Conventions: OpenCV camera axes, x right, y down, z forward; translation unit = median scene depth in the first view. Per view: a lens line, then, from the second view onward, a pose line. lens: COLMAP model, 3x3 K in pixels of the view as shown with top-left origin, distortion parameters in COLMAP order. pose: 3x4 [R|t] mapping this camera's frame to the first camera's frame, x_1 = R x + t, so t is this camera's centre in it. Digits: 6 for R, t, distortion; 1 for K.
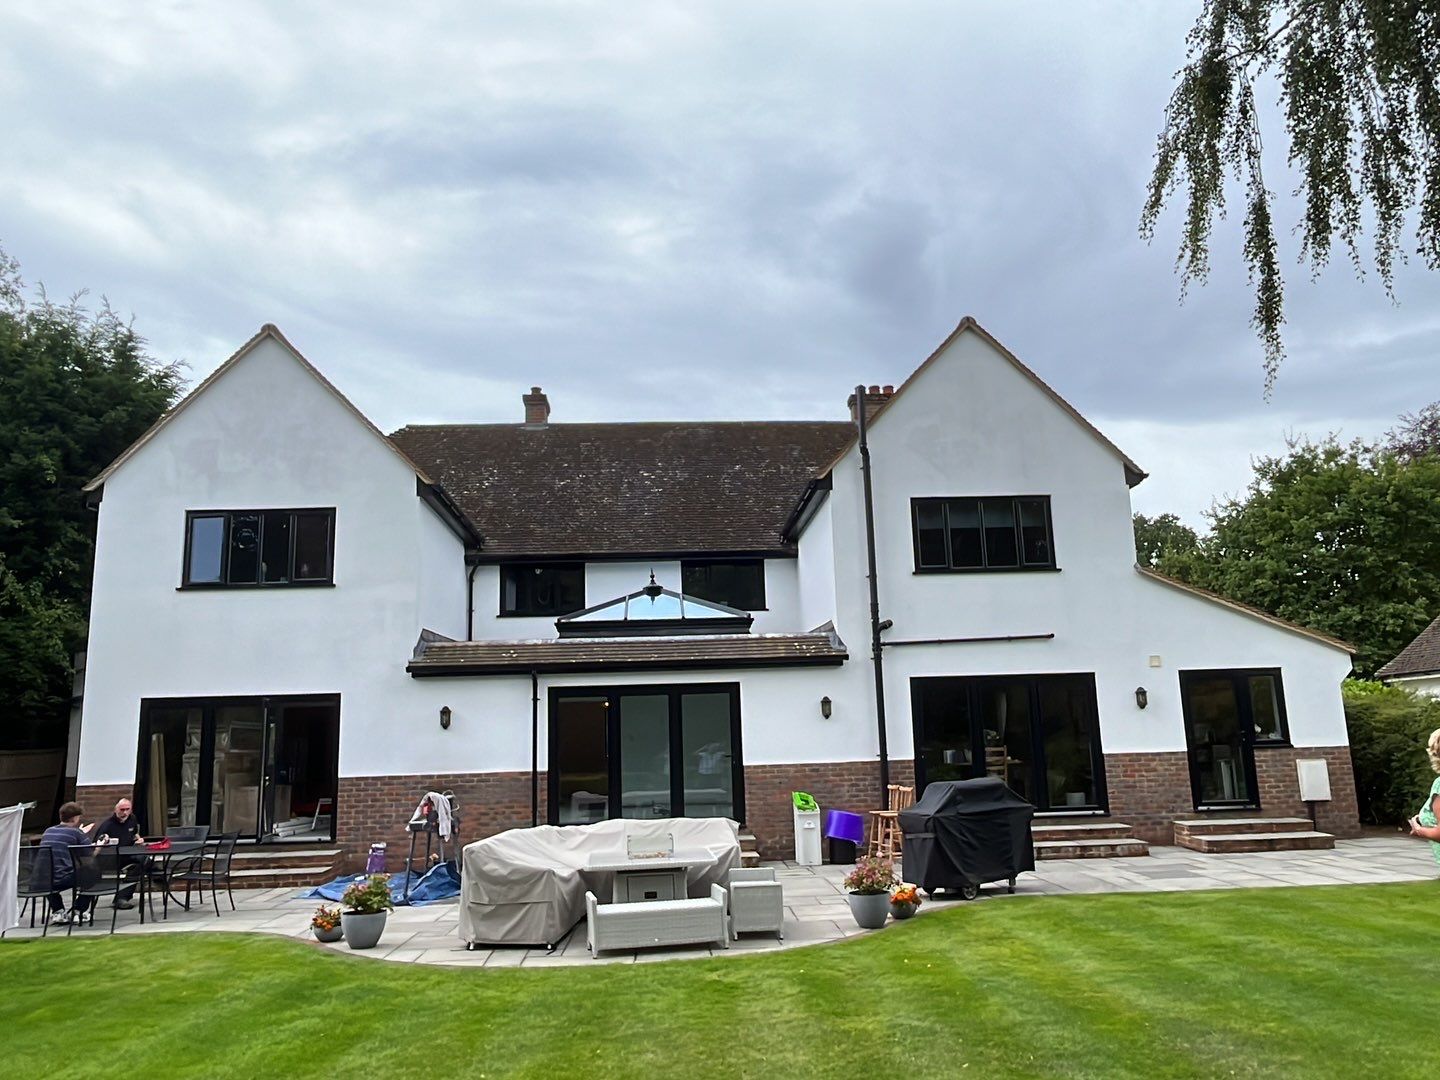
lens RADIAL K [[1088.7, 0, 720.0], [0, 1088.7, 540.0], [0, 0, 1]] dist [-0.077240, 0.101657]
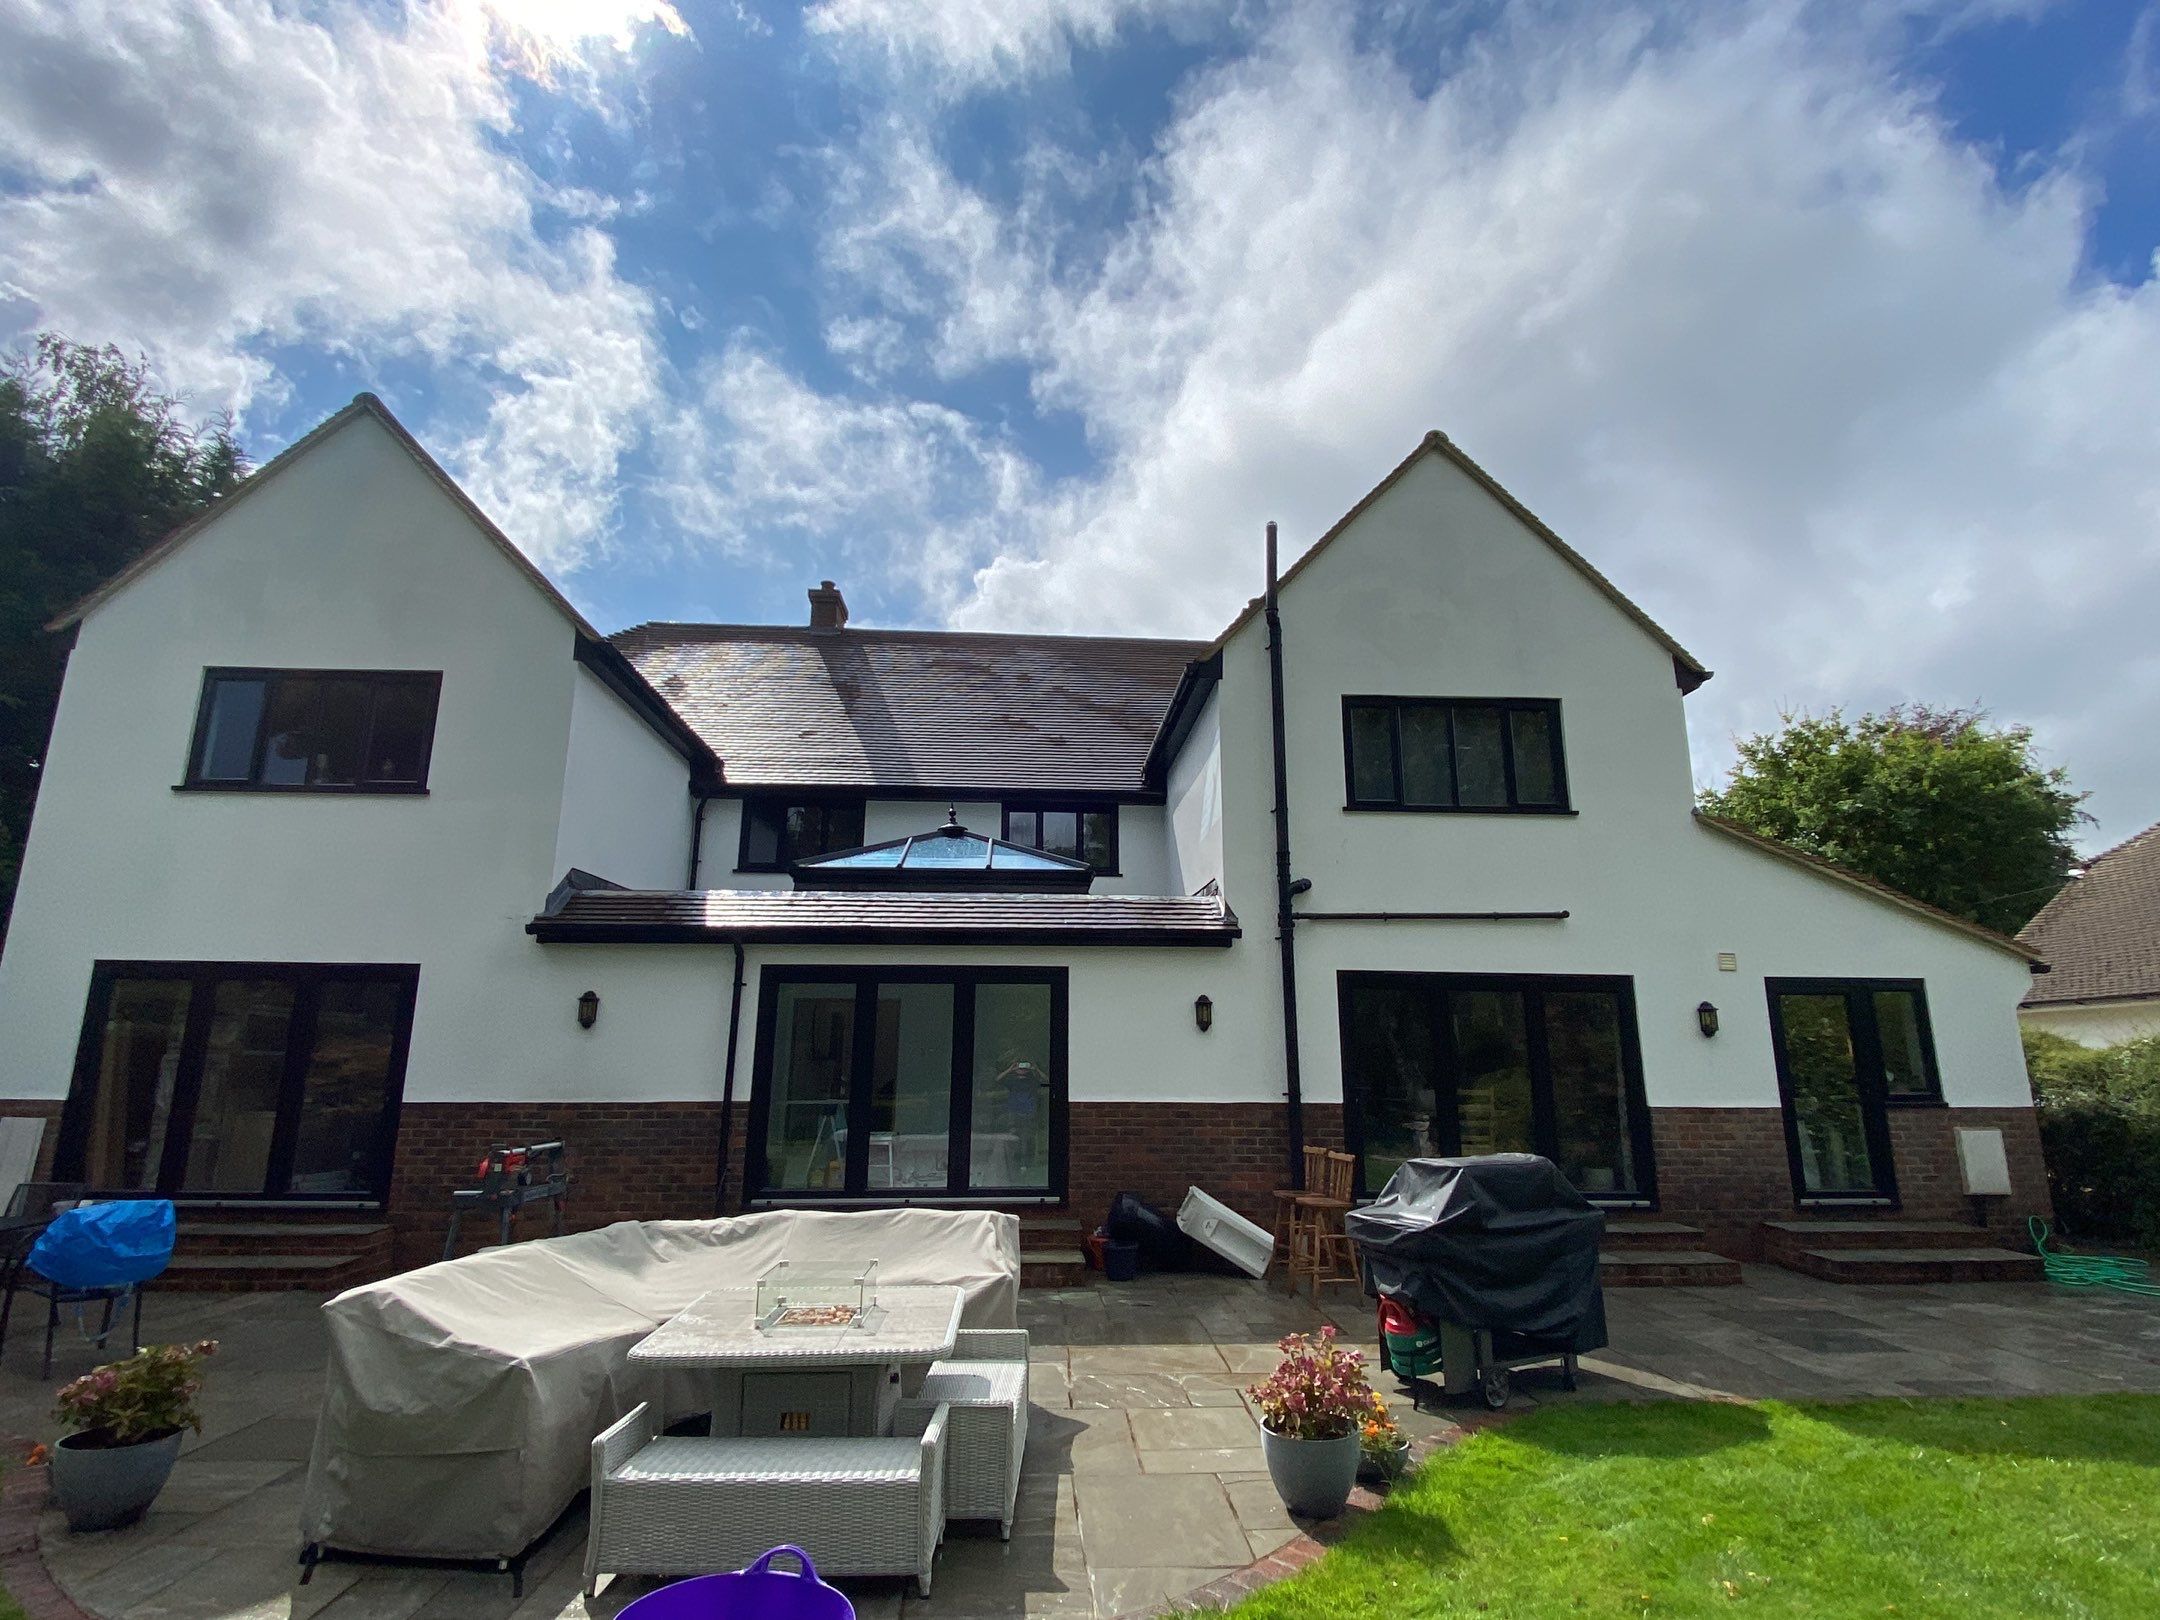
lens RADIAL K [[1083.5, 0, 1080.0], [0, 1083.5, 810.0], [0, 0, 1]] dist [0.034938, -0.046463]
pose [[0.999388, 0.032650, -0.012556, 0.029586], [-0.033179, 0.998457, -0.044530, 0.065628], [0.011083, 0.044920, 0.998929, 0.357516]]
